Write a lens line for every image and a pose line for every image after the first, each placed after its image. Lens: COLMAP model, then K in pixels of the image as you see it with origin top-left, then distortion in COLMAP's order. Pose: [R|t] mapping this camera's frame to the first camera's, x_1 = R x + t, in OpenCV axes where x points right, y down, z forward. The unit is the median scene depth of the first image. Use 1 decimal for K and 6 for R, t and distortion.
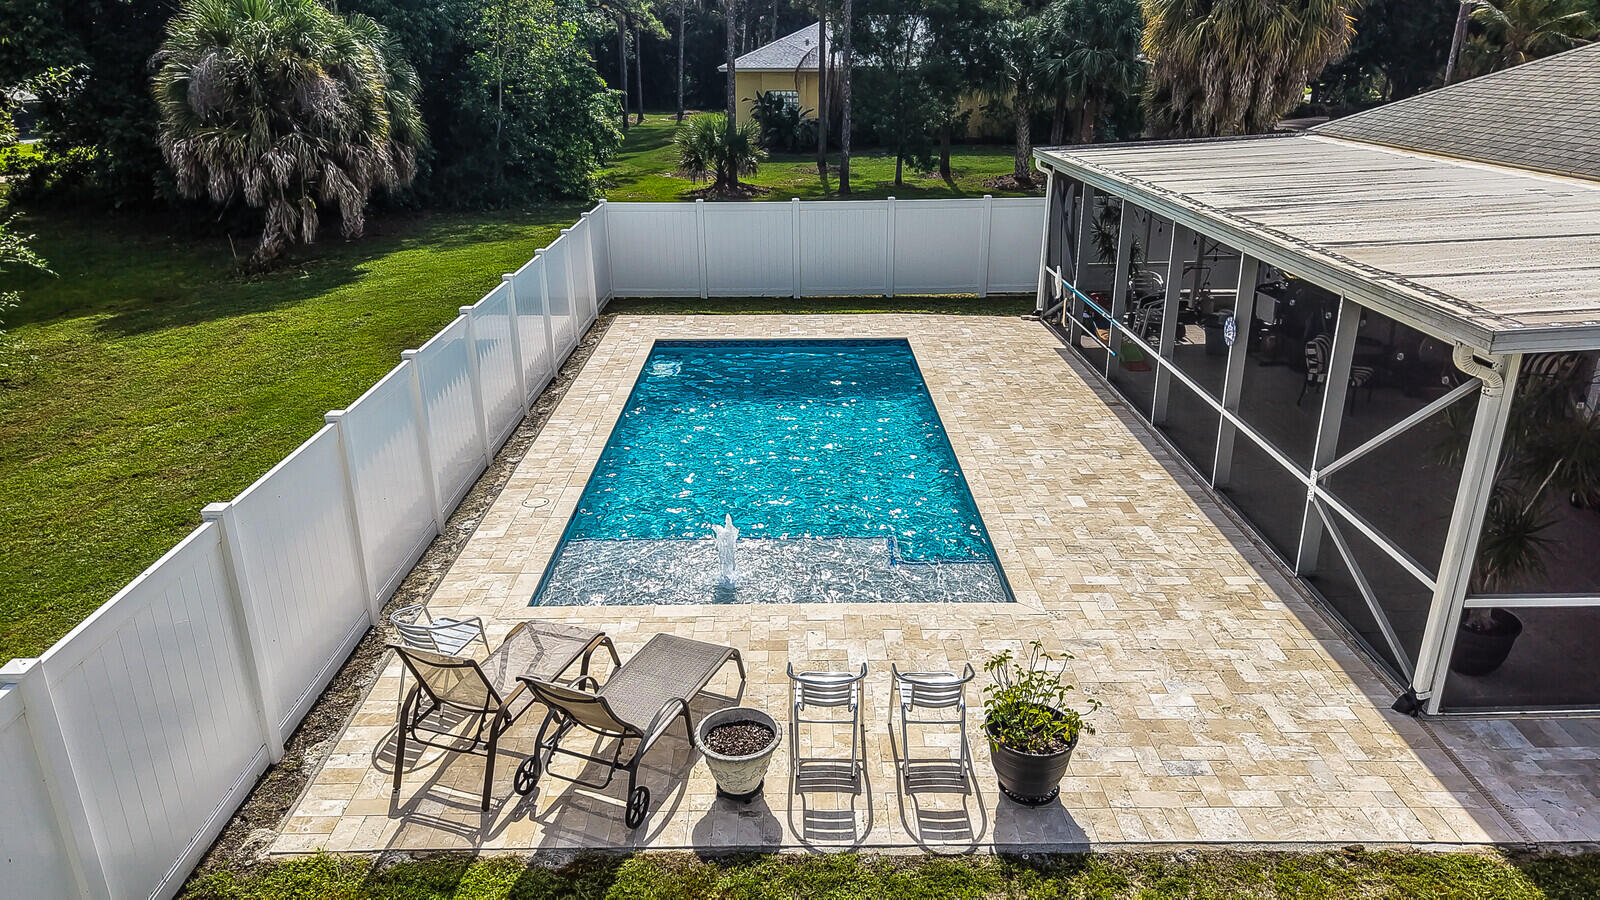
lens RADIAL K [[1075.9, 0, 794.4], [0, 1075.9, 454.5], [0, 0, 1]] dist [0.024238, -0.034544]
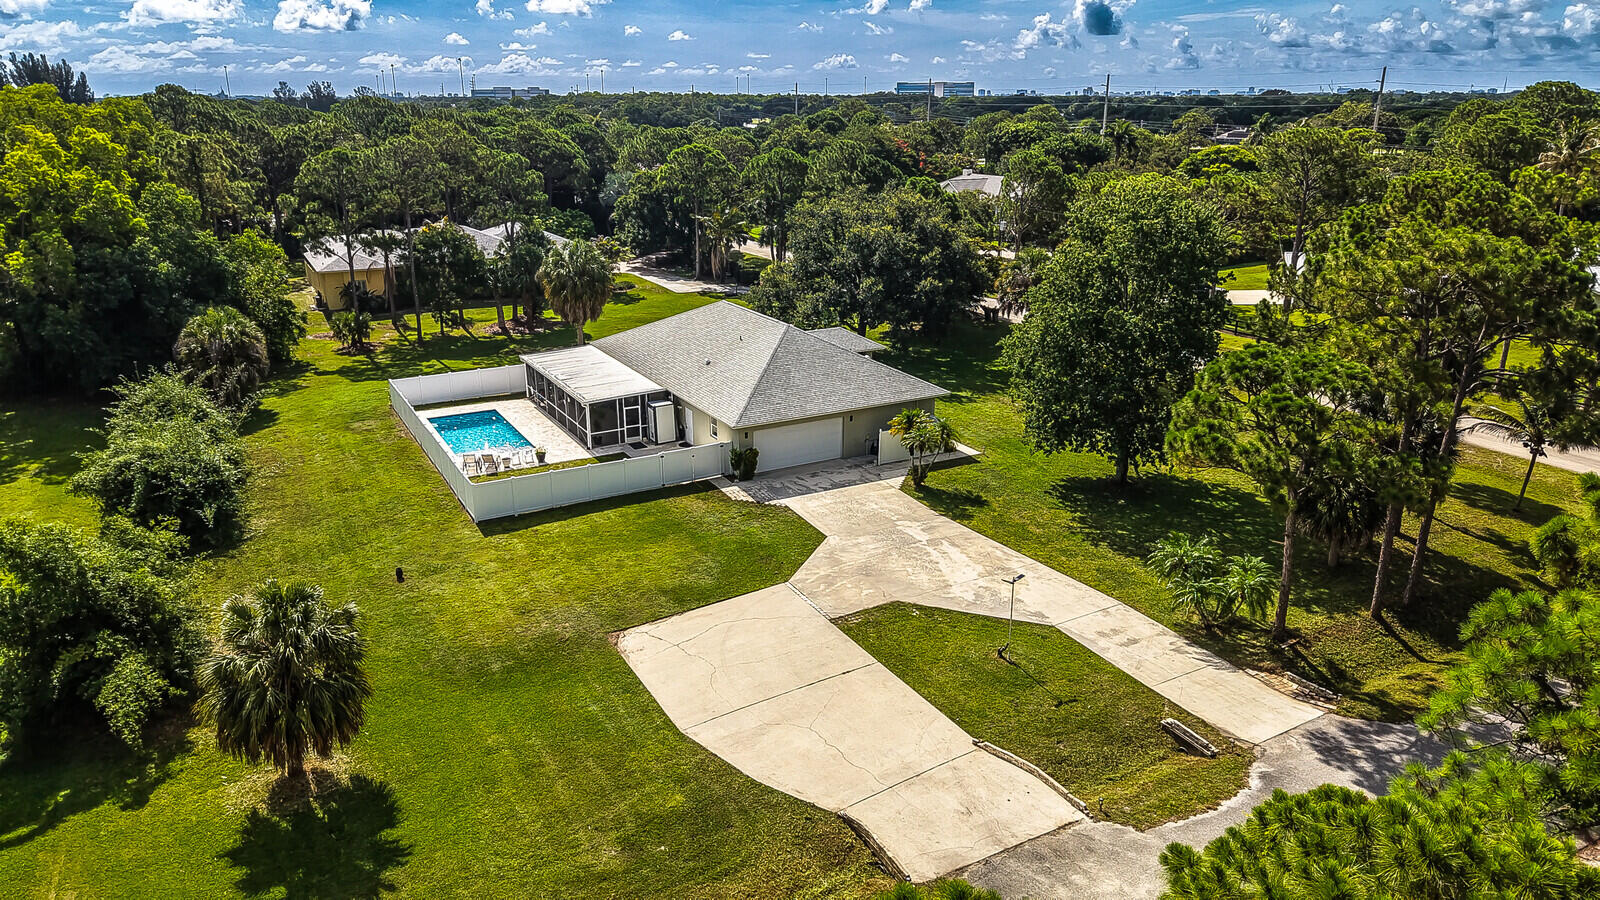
lens RADIAL K [[1075.9, 0, 801.0], [0, 1075.9, 450.9], [0, 0, 1]] dist [0.024238, -0.034544]
pose [[0.875703, -0.145578, 0.460381, -0.740500], [0.164482, 0.986380, -0.000961, 0.223979], [-0.453971, 0.076566, 0.887721, -2.934268]]
